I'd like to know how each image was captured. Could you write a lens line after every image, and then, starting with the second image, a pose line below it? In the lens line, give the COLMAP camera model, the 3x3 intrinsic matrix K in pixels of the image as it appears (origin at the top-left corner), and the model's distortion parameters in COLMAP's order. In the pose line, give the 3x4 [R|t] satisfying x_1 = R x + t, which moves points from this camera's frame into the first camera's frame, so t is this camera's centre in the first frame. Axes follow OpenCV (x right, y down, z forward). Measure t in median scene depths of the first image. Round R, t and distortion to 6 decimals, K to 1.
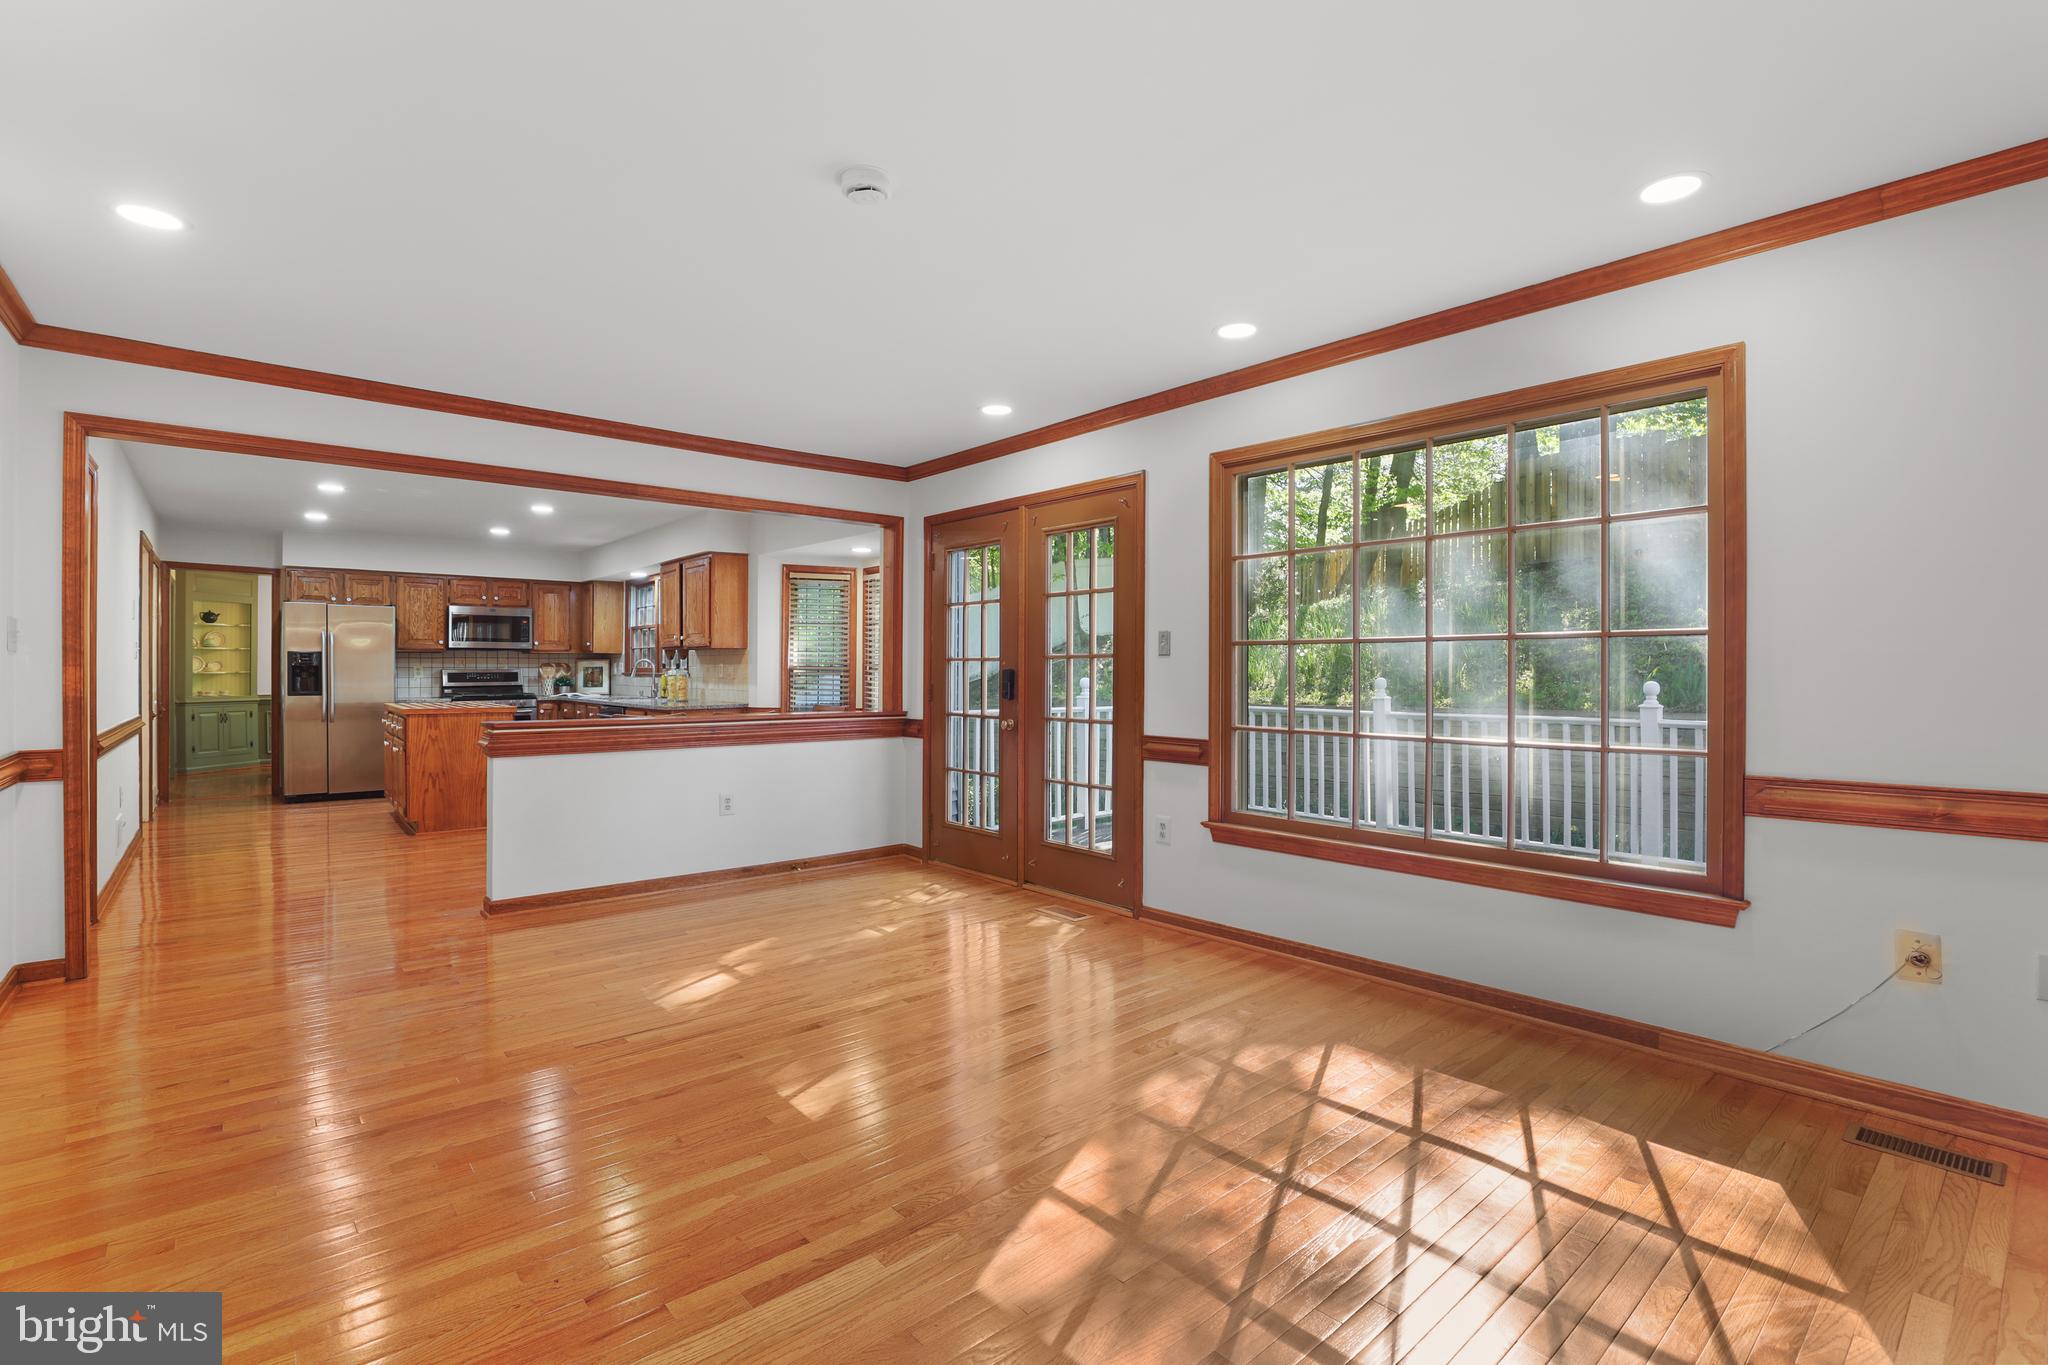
lens RADIAL K [[923.5, 0, 1019.0], [0, 923.5, 673.3], [0, 0, 1]] dist [-0.015400, 0.000342]
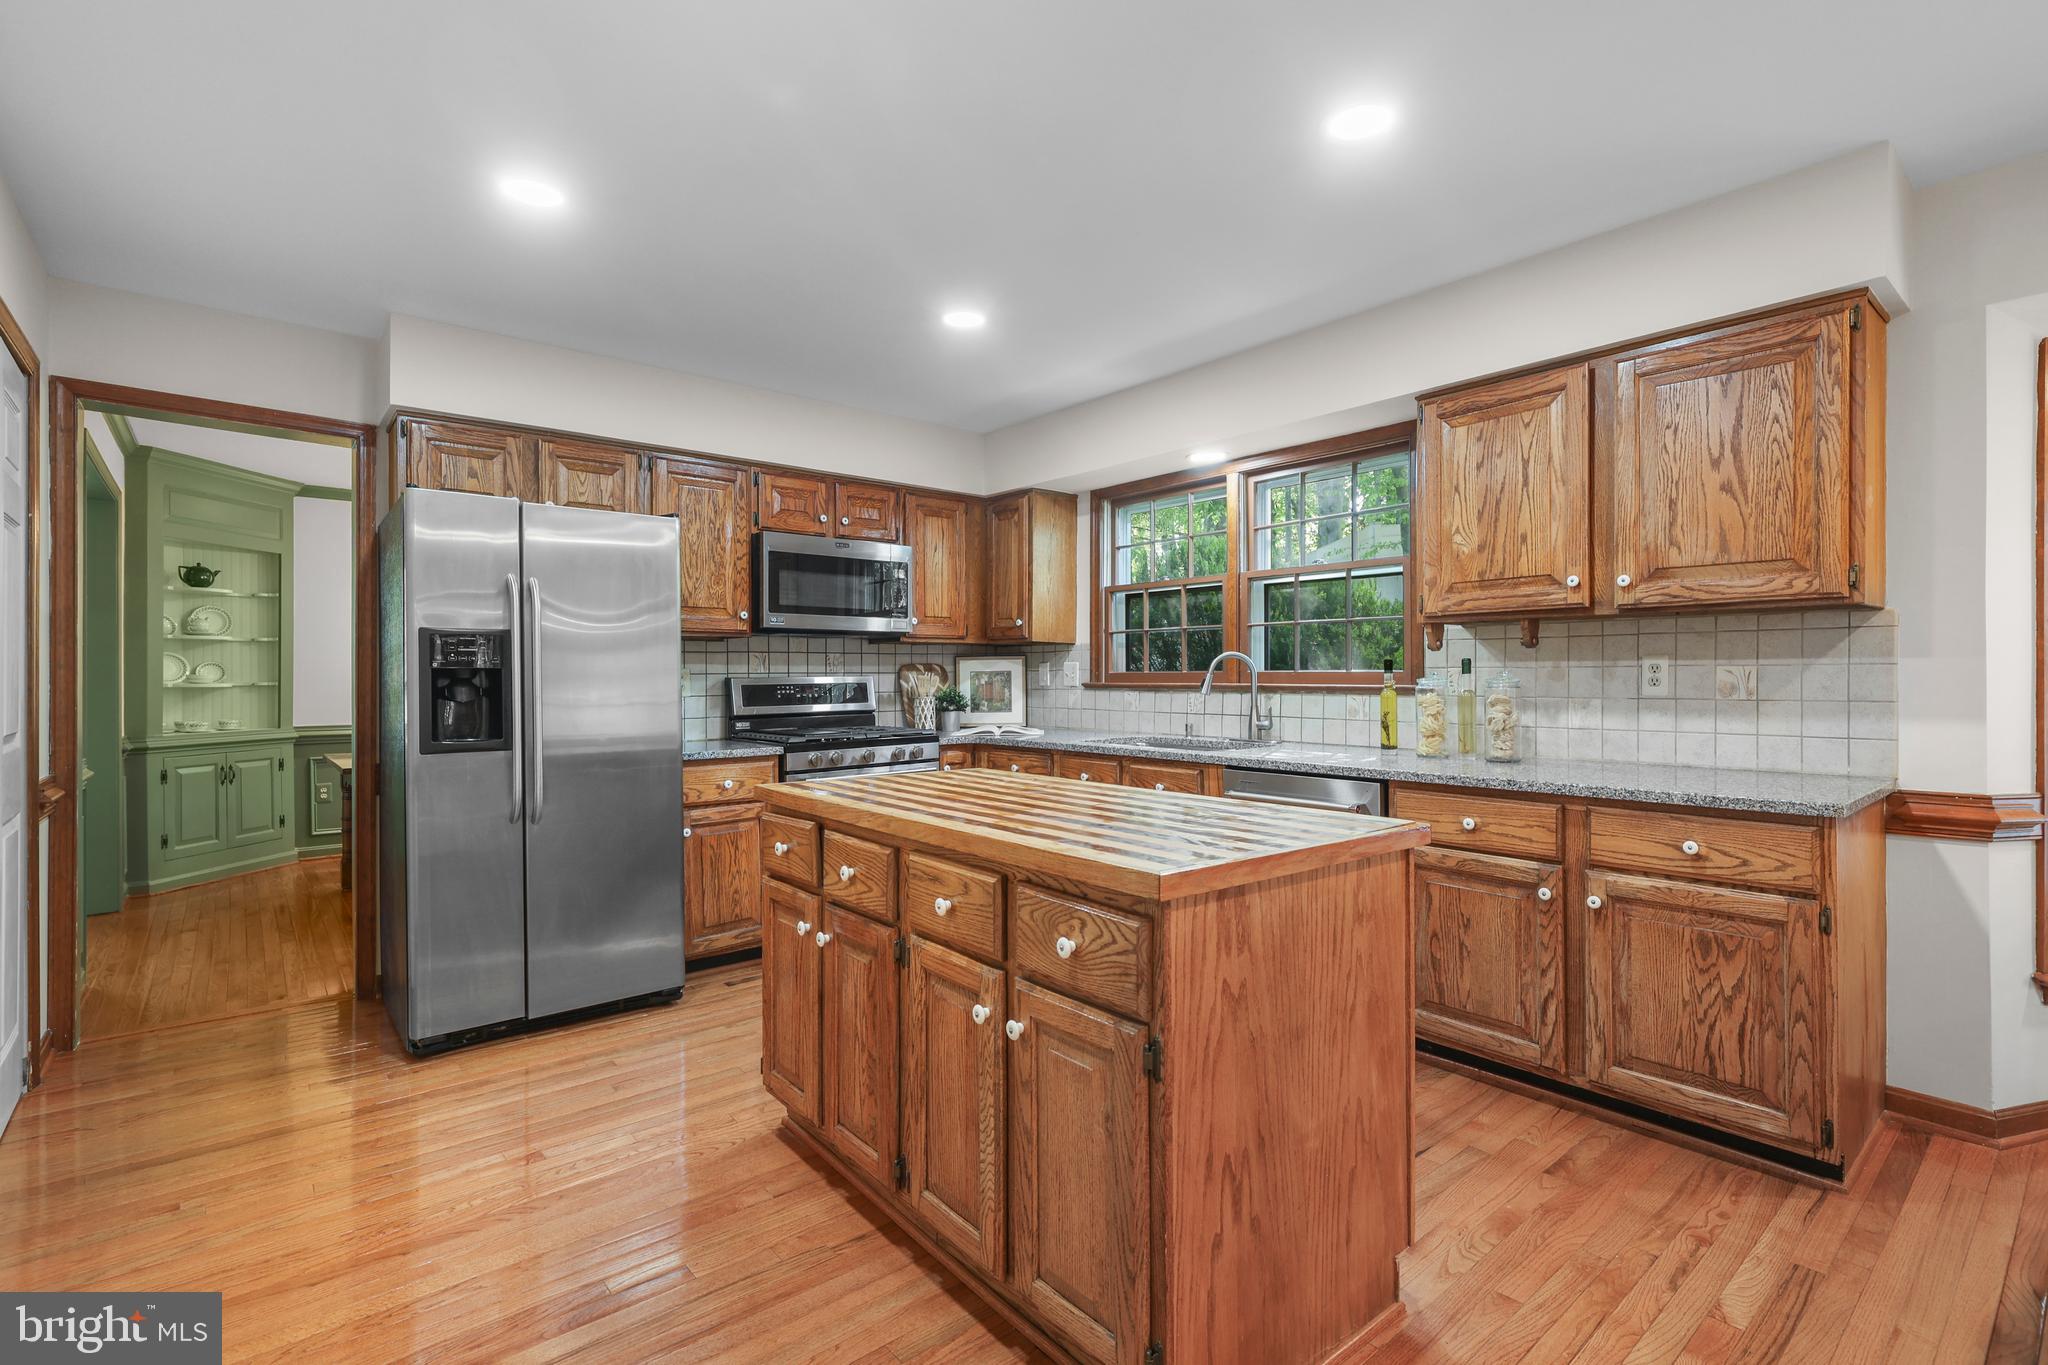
lens RADIAL K [[954.7, 0, 1072.0], [0, 954.7, 682.1], [0, 0, 1]] dist [0.000636, -0.000272]
pose [[0.999953, -0.003276, 0.009175, -0.906641], [0.003262, 0.999994, 0.001448, -0.004063], [-0.009179, -0.001418, 0.999957, 1.036588]]
